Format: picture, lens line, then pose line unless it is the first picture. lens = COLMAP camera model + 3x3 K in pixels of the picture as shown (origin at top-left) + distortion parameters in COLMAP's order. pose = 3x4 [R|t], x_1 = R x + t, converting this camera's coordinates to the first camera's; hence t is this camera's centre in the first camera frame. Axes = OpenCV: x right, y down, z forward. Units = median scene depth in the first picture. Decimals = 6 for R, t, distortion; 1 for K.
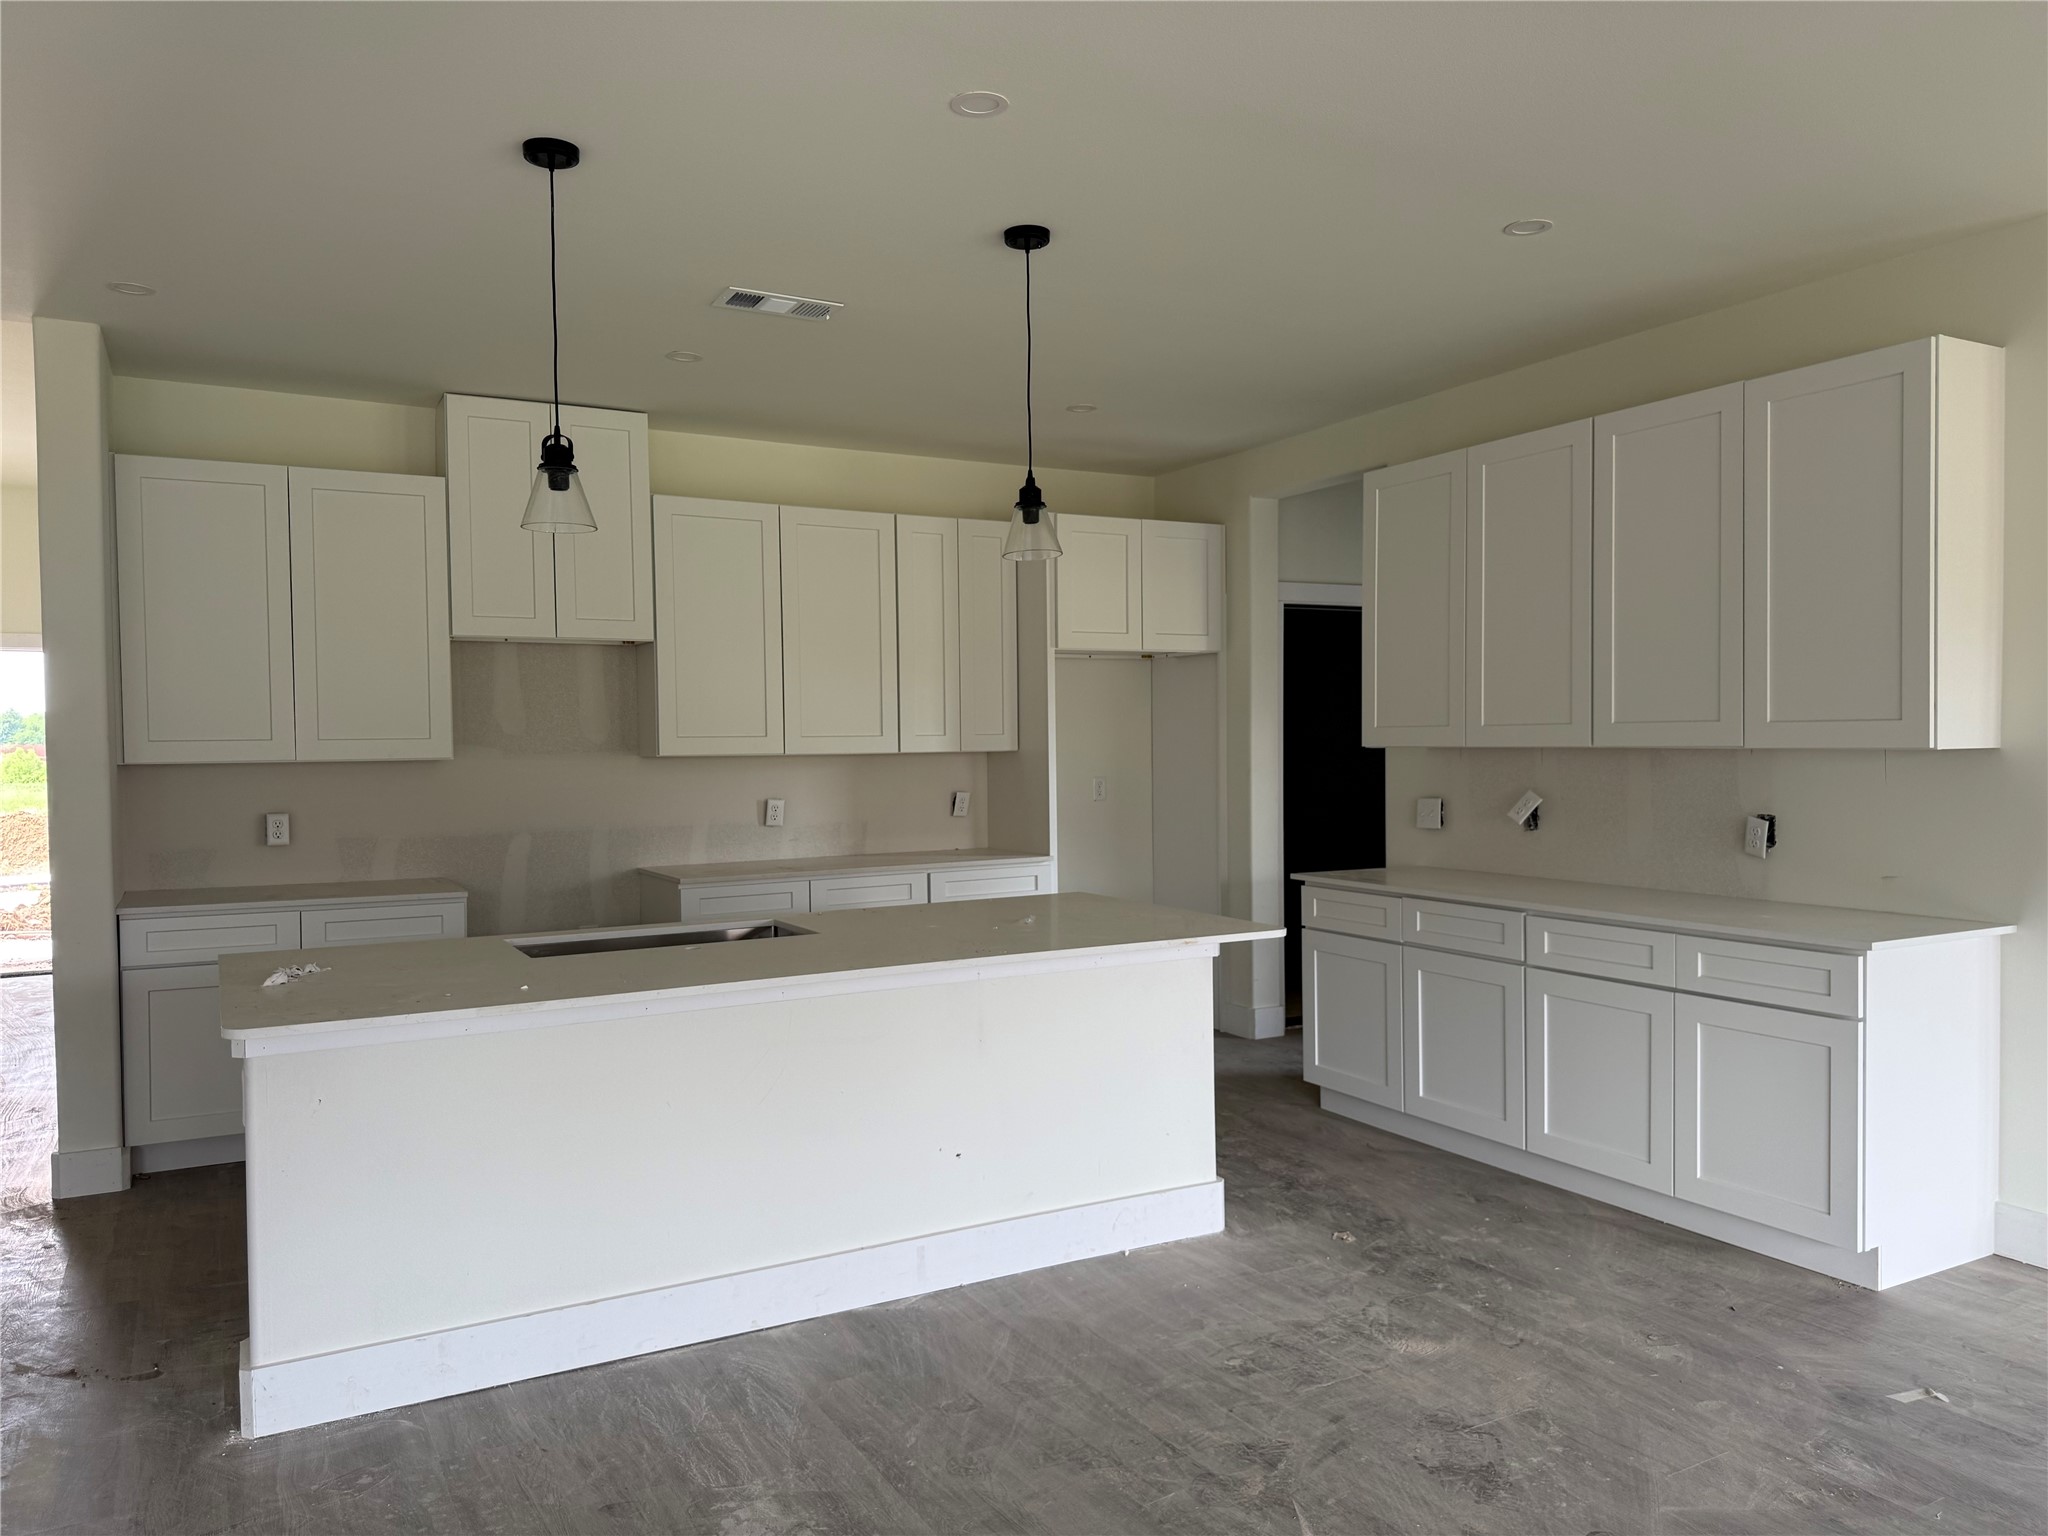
lens RADIAL K [[1431.2, 0, 1024.0], [0, 1431.2, 768.0], [0, 0, 1]] dist [-0.002486, -0.001142]
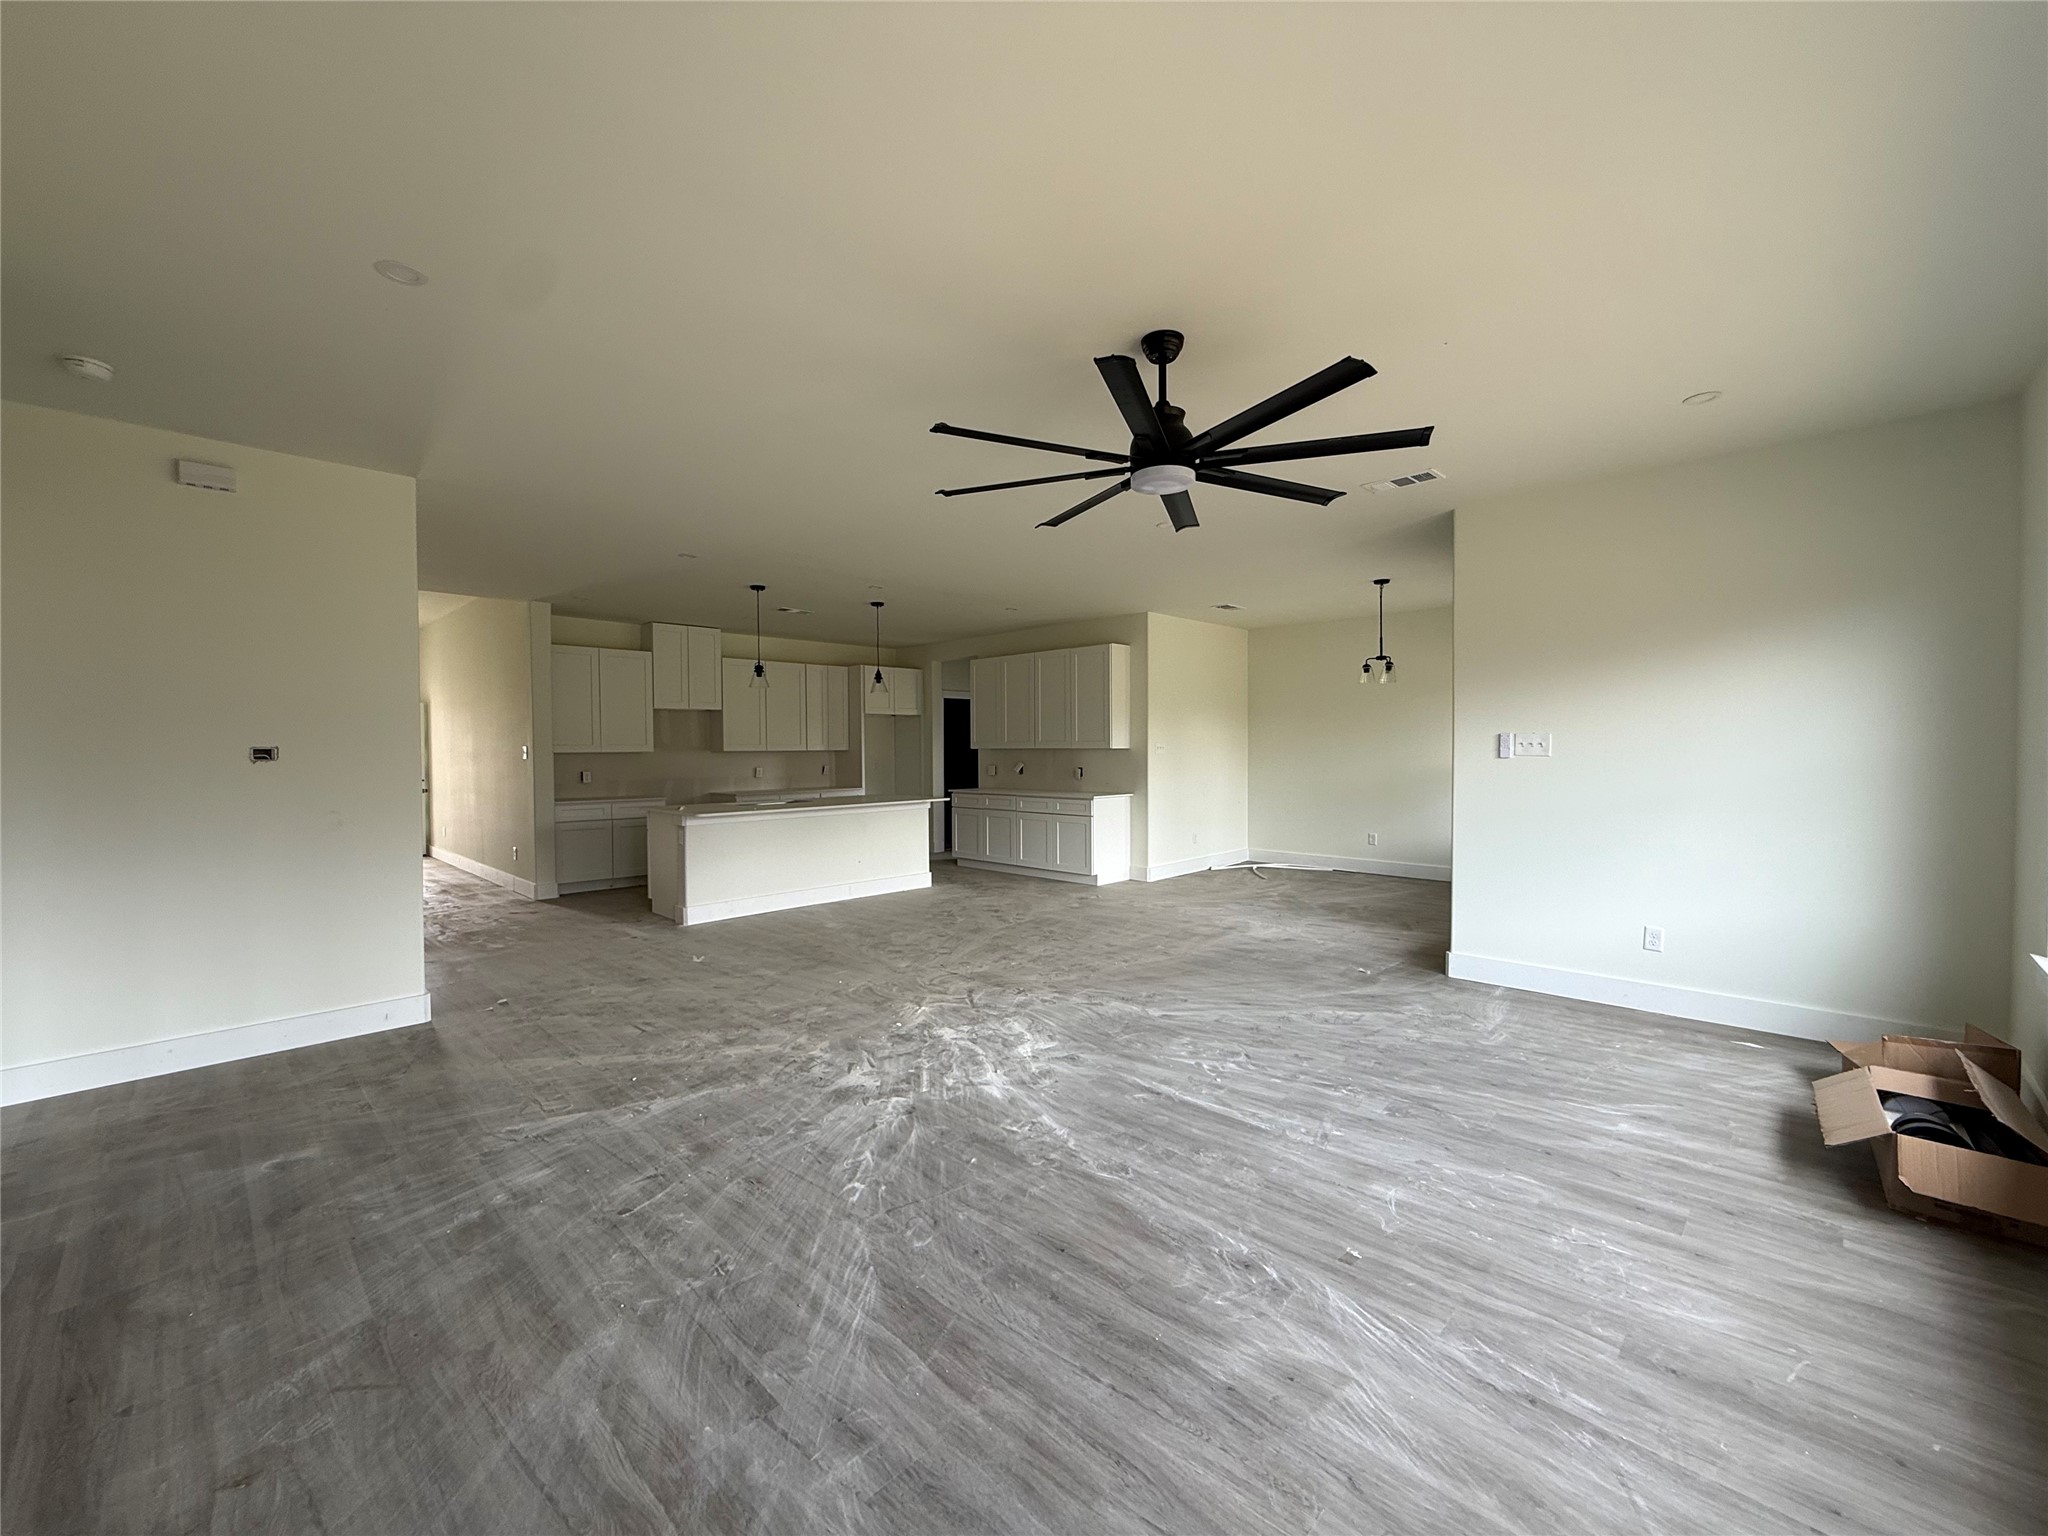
lens RADIAL K [[811.6, 0, 1018.8], [0, 811.6, 769.0], [0, 0, 1]] dist [-0.000586, 0.000377]
pose [[0.960225, -0.004007, 0.279198, -0.150556], [0.003383, 0.999991, 0.002716, 0.024606], [-0.279206, -0.001664, 0.960230, -0.704536]]
